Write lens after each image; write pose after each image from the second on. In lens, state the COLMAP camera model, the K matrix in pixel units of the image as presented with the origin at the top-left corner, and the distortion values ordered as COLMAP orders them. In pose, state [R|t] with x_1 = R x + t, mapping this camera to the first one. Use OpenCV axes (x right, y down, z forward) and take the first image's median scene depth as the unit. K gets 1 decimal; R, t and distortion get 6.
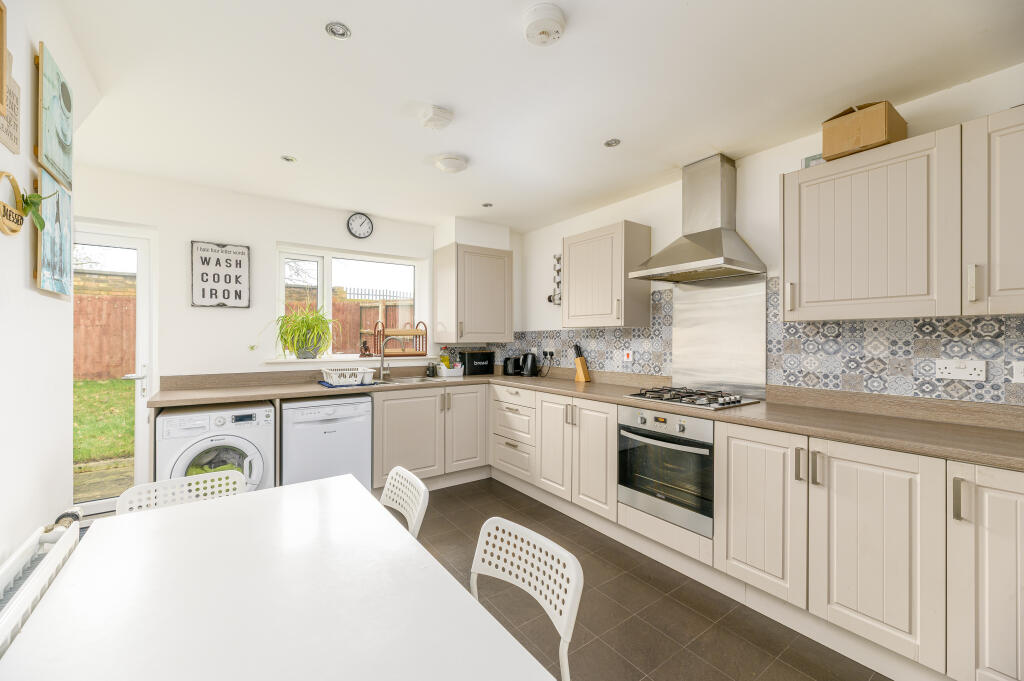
lens RADIAL K [[411.8, 0, 504.2], [0, 411.8, 340.8], [0, 0, 1]] dist [-0.002320, -0.000194]
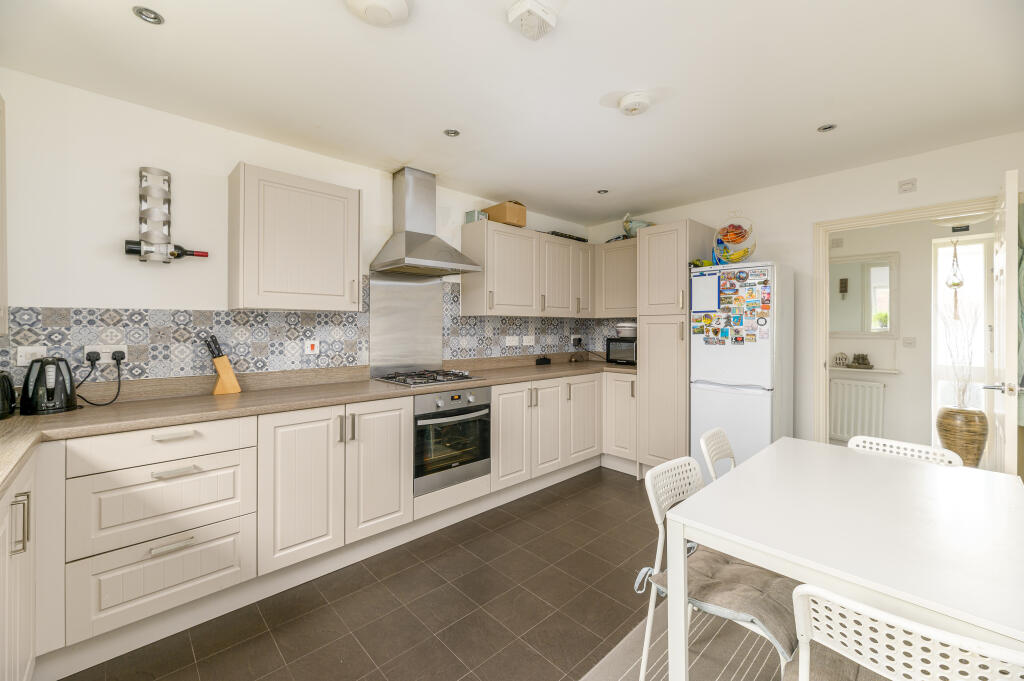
lens RADIAL K [[411.8, 0, 511.1], [0, 411.8, 324.0], [0, 0, 1]] dist [-0.002320, -0.000194]
pose [[-0.145803, 0.006109, 0.989295, -0.580623], [0.003079, 0.999979, -0.005721, -0.003563], [-0.989309, 0.002212, -0.145818, 0.762056]]
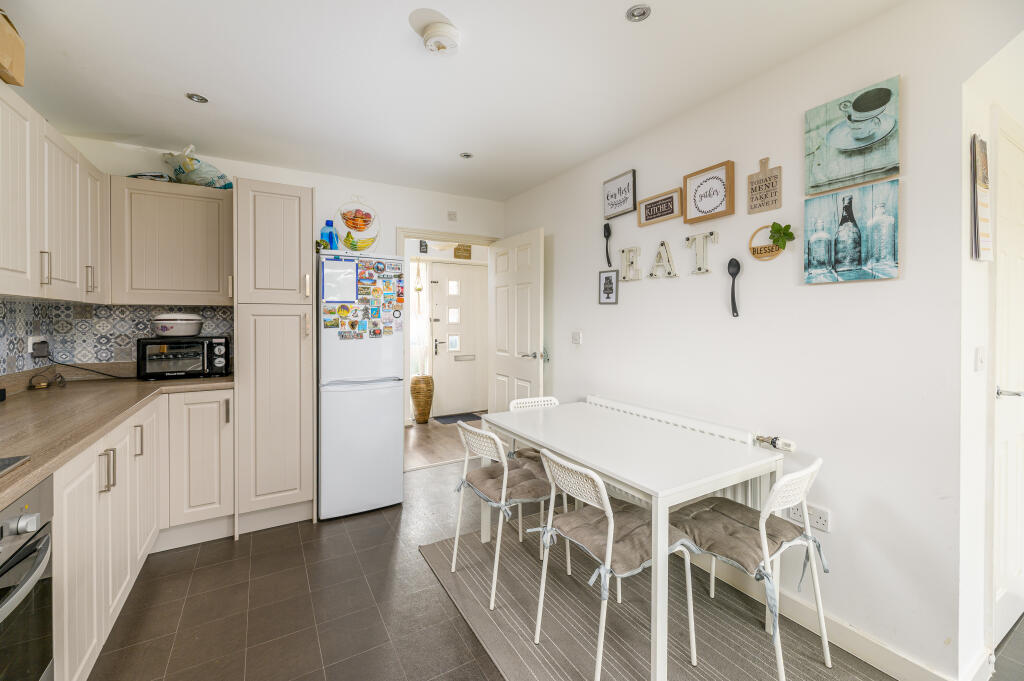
lens RADIAL K [[411.8, 0, 501.6], [0, 411.8, 321.9], [0, 0, 1]] dist [-0.002320, -0.000194]
pose [[-0.996159, -0.000292, 0.087561, -0.079983], [0.000605, 0.999948, 0.010218, -0.004475], [-0.087560, 0.010231, -0.996107, 0.987369]]
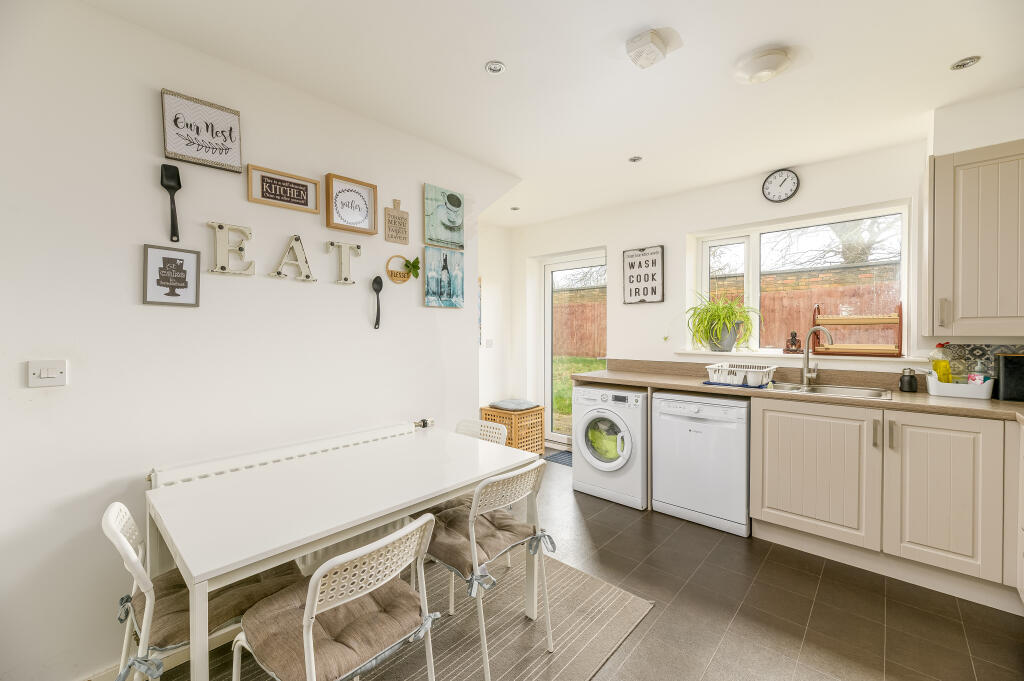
lens RADIAL K [[411.8, 0, 508.1], [0, 411.8, 338.3], [0, 0, 1]] dist [-0.002320, -0.000194]
pose [[0.211492, 0.017419, -0.977224, 0.365194], [-0.001086, 0.999845, 0.017587, -0.002052], [0.977379, -0.002658, 0.211478, 0.379629]]
